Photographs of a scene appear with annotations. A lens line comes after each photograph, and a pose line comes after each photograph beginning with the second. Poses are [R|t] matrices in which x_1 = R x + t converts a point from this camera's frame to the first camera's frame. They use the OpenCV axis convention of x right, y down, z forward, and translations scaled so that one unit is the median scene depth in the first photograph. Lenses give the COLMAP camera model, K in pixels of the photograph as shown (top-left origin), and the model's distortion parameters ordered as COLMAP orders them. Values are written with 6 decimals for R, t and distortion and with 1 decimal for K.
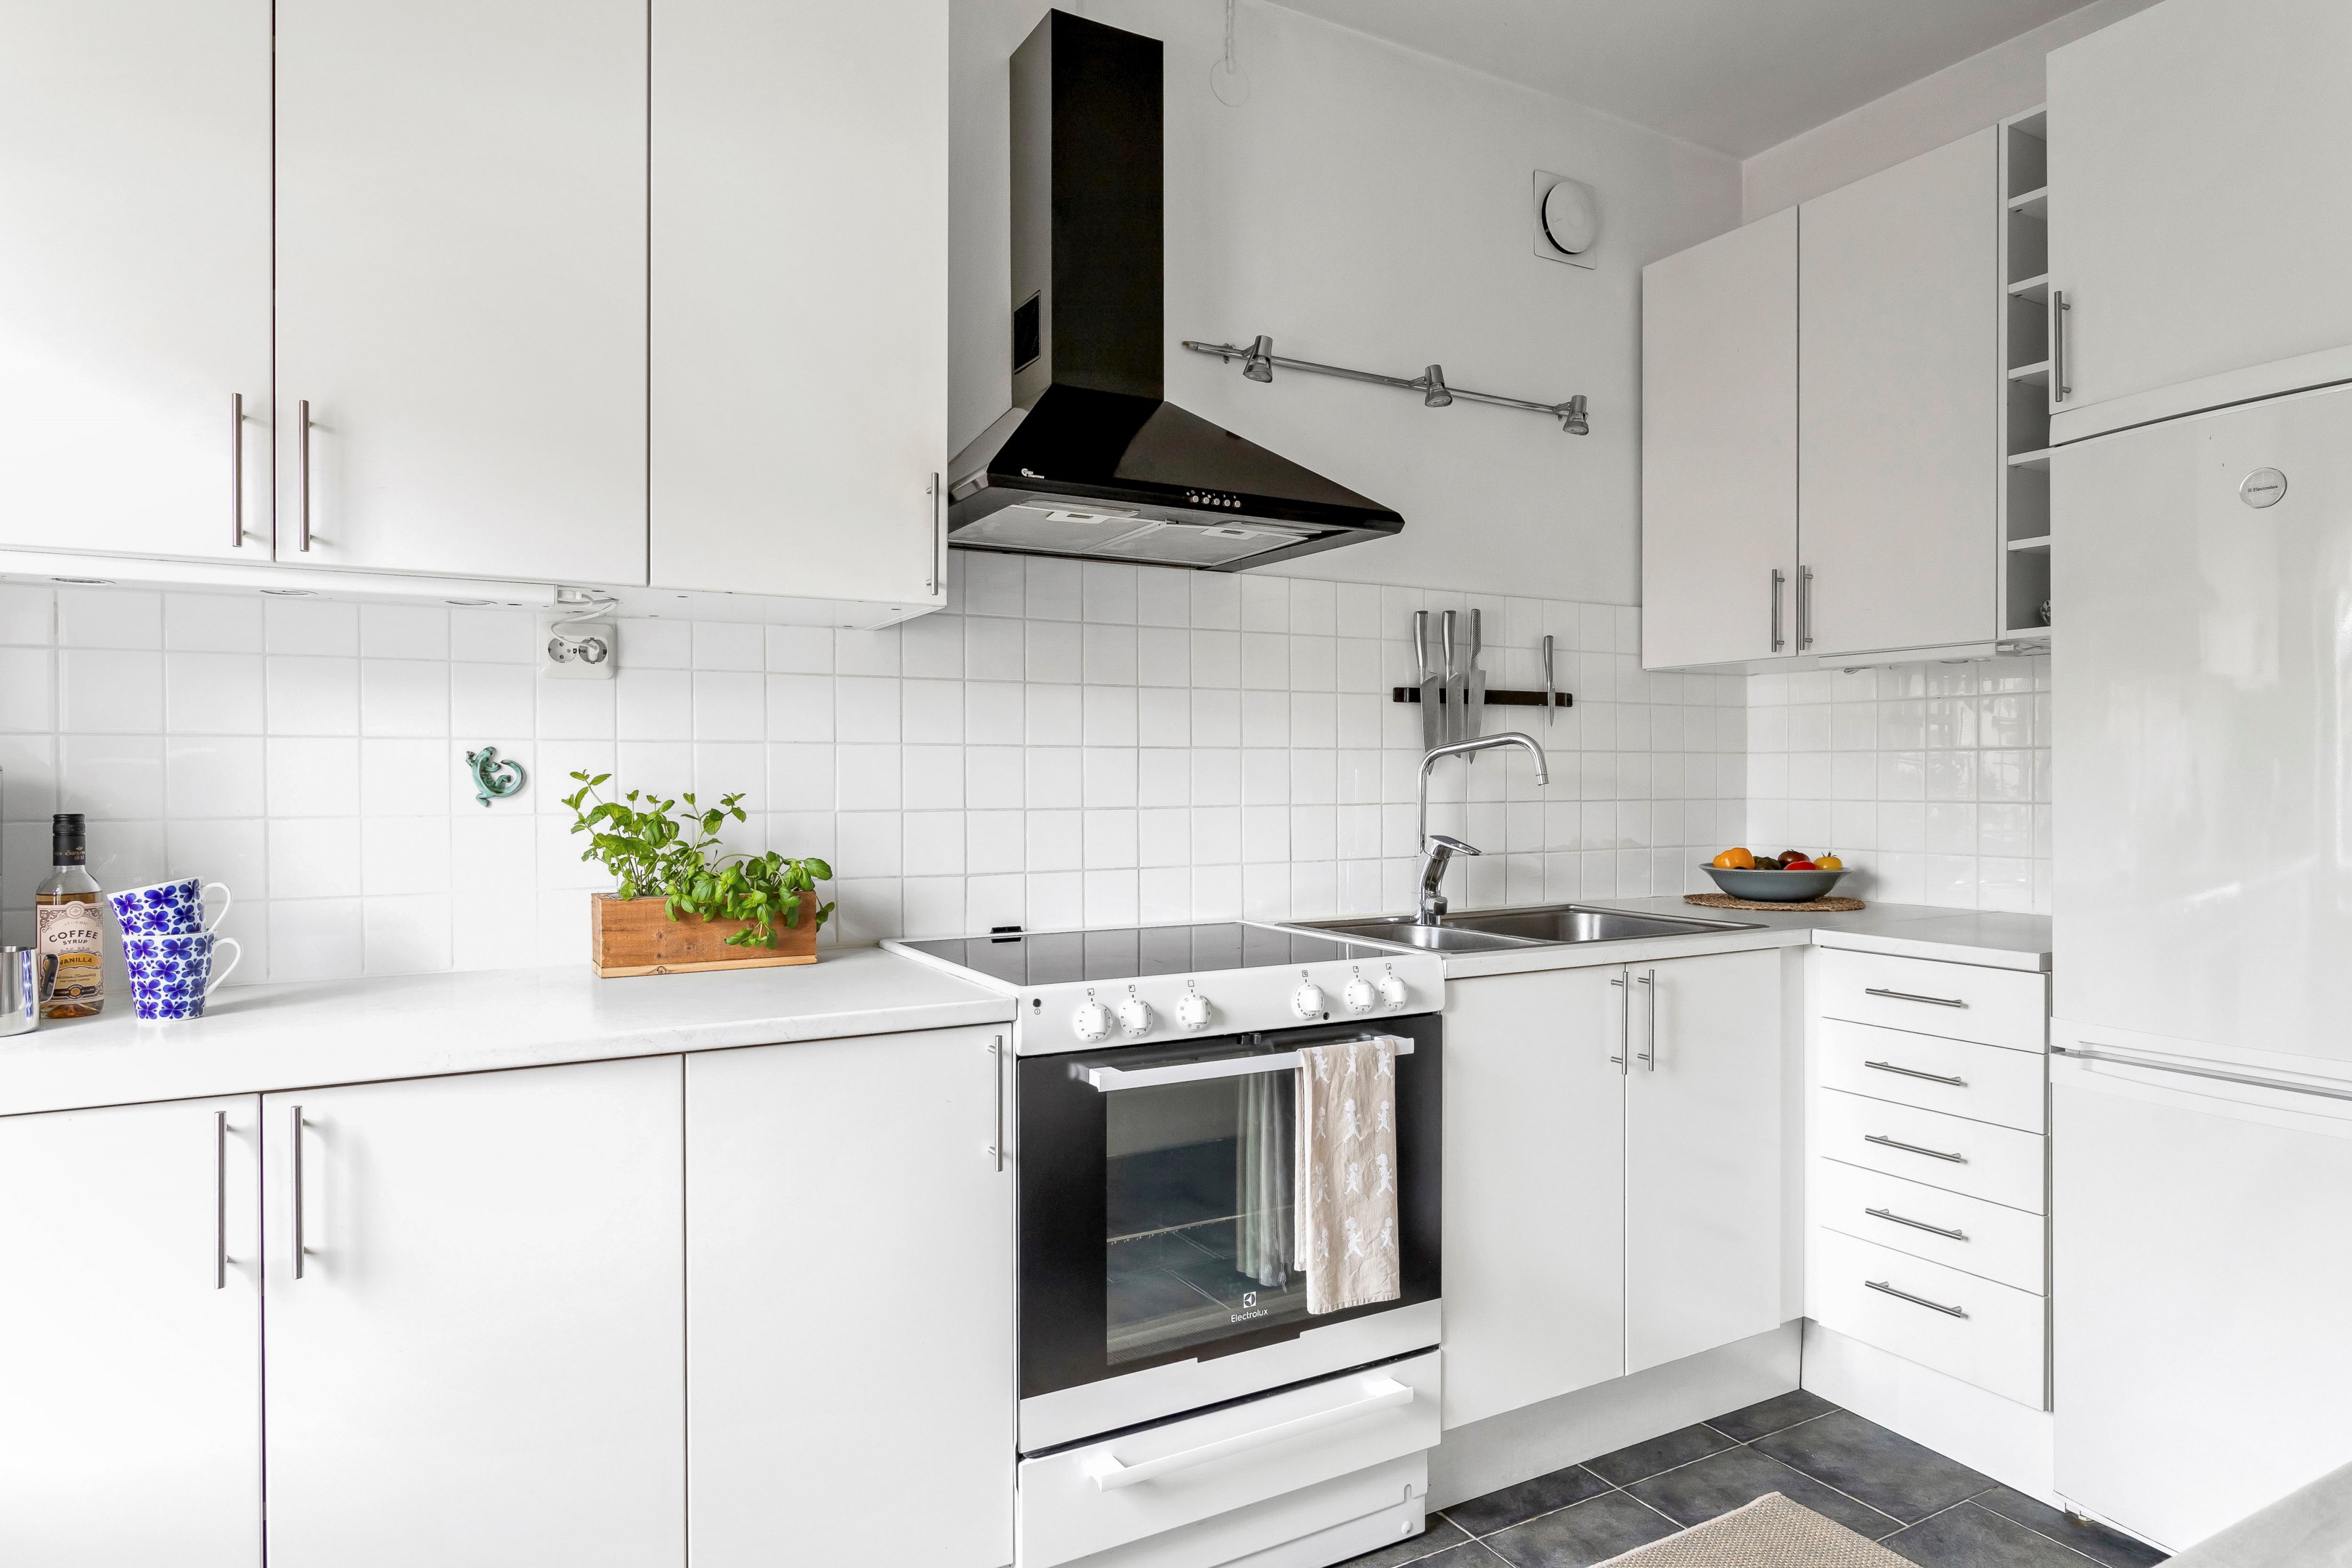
lens RADIAL K [[1418.5, 0, 1183.6], [0, 1418.5, 760.1], [0, 0, 1]] dist [-0.008543, 0.007664]
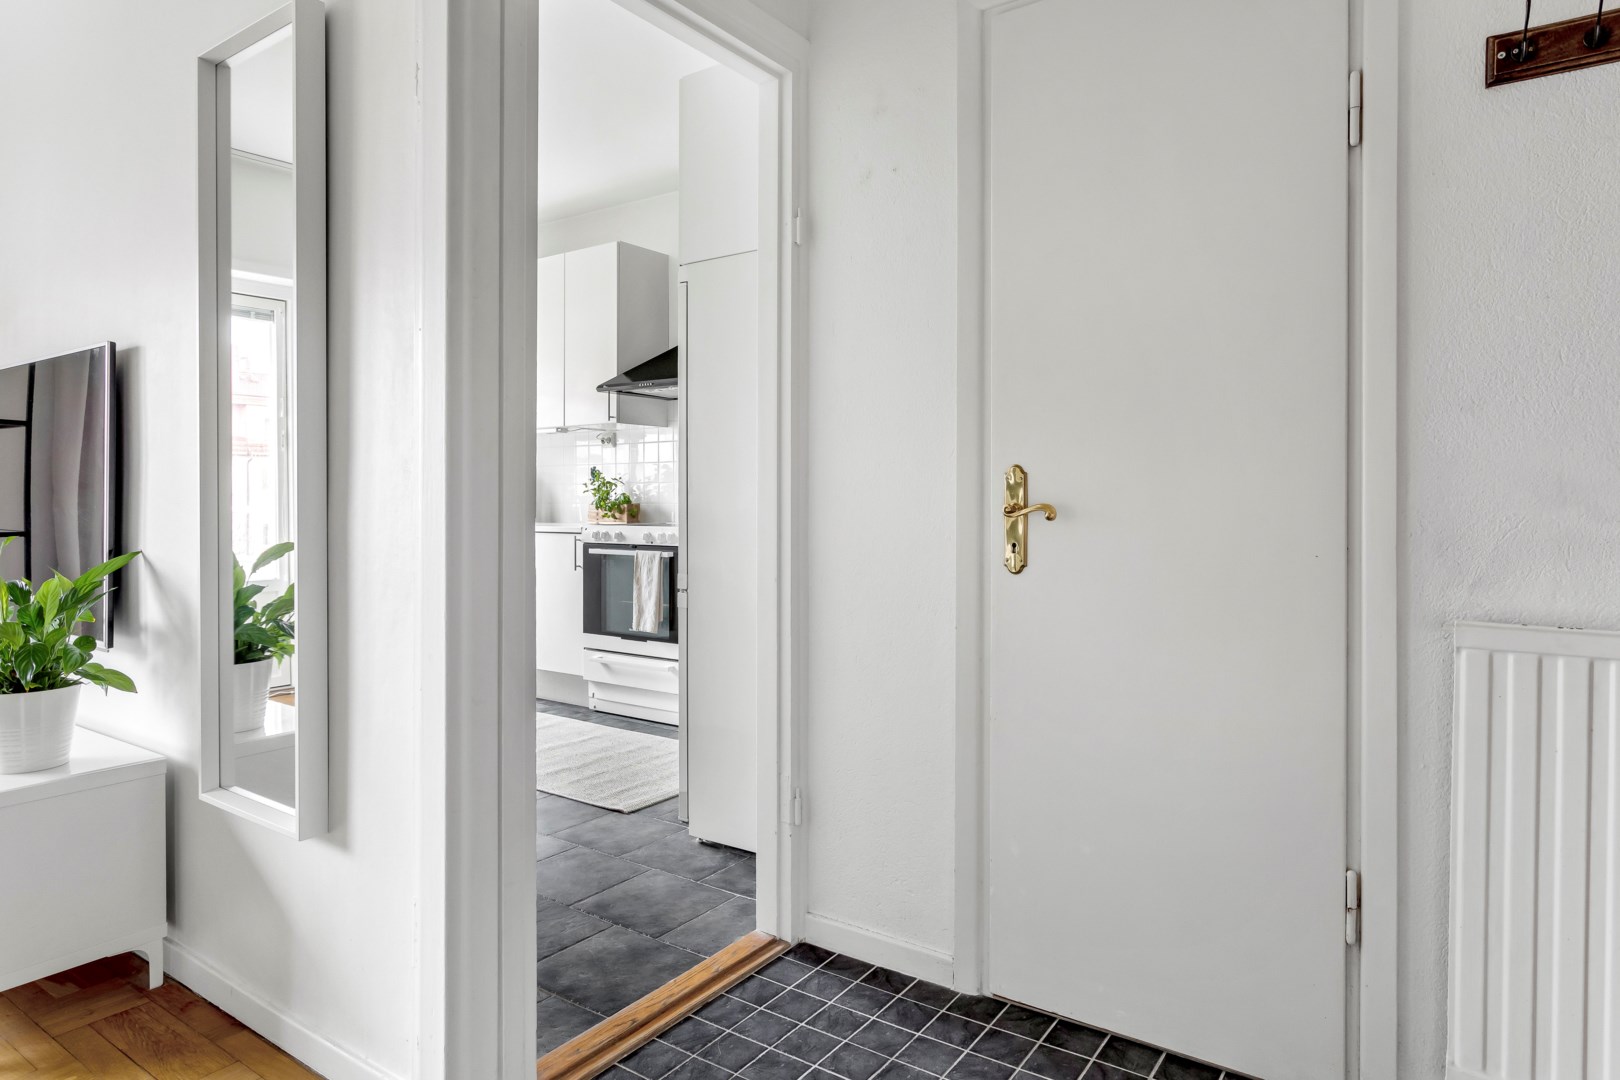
lens RADIAL K [[977.0, 0, 802.4], [0, 977.0, 529.8], [0, 0, 1]] dist [-0.008543, 0.007664]
pose [[0.388098, 0.020073, -0.921399, 2.548380], [0.008200, 0.999648, 0.025232, 0.113906], [0.921581, -0.017348, 0.387797, 0.524721]]
